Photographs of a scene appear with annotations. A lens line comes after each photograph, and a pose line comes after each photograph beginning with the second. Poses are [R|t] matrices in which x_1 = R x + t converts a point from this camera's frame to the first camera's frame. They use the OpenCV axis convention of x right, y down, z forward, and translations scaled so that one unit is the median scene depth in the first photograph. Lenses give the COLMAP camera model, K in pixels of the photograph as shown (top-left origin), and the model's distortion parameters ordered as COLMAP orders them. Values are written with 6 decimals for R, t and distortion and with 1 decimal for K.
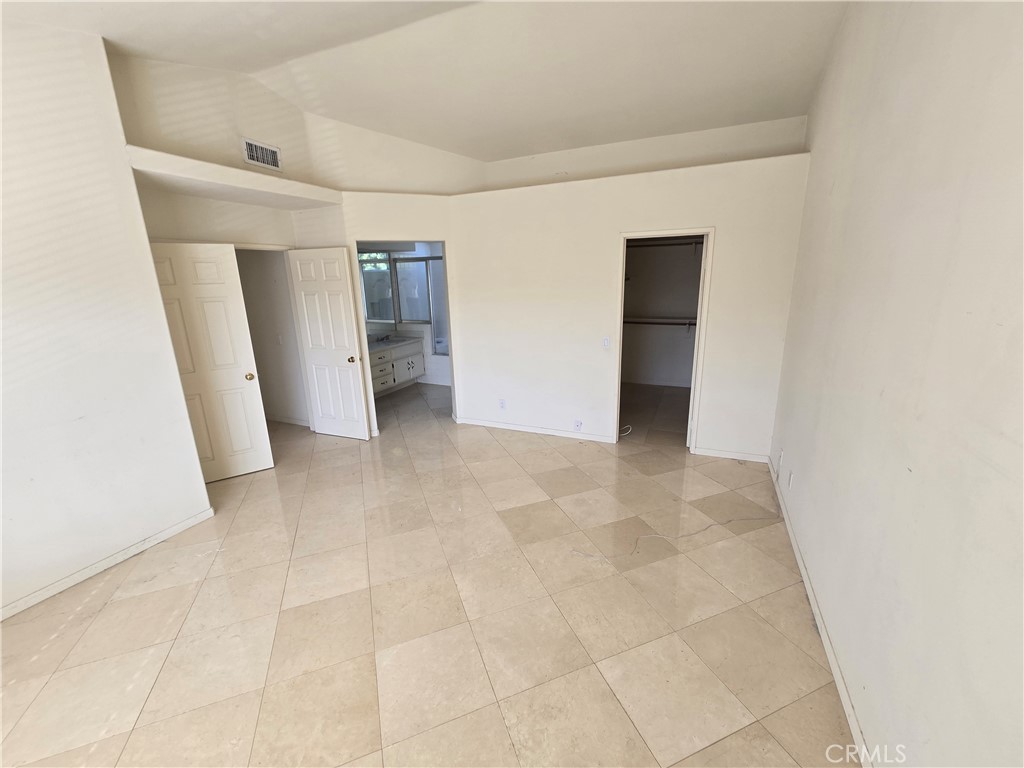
lens RADIAL K [[422.2, 0, 517.1], [0, 422.2, 384.8], [0, 0, 1]] dist [-0.000358, 0.000752]
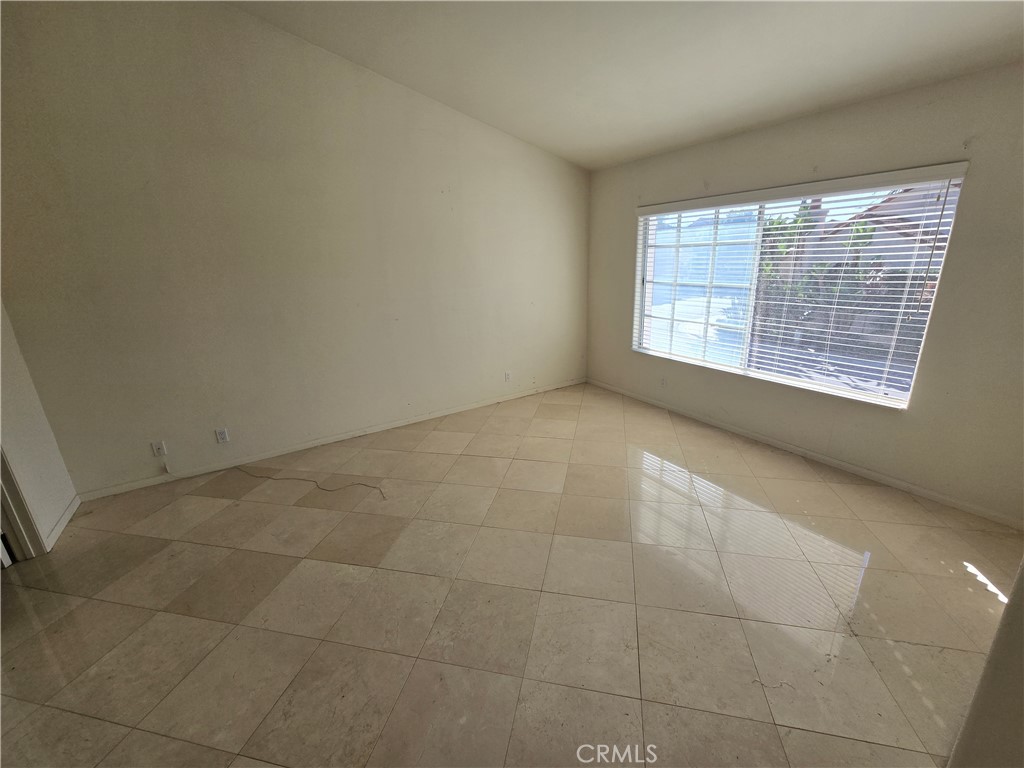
lens RADIAL K [[422.2, 0, 517.1], [0, 422.2, 384.8], [0, 0, 1]] dist [-0.000358, 0.000752]
pose [[-0.830587, -0.110353, 0.545845, -0.347905], [0.195090, 0.860397, 0.470805, -0.152858], [-0.521598, 0.497534, -0.693106, 0.686395]]
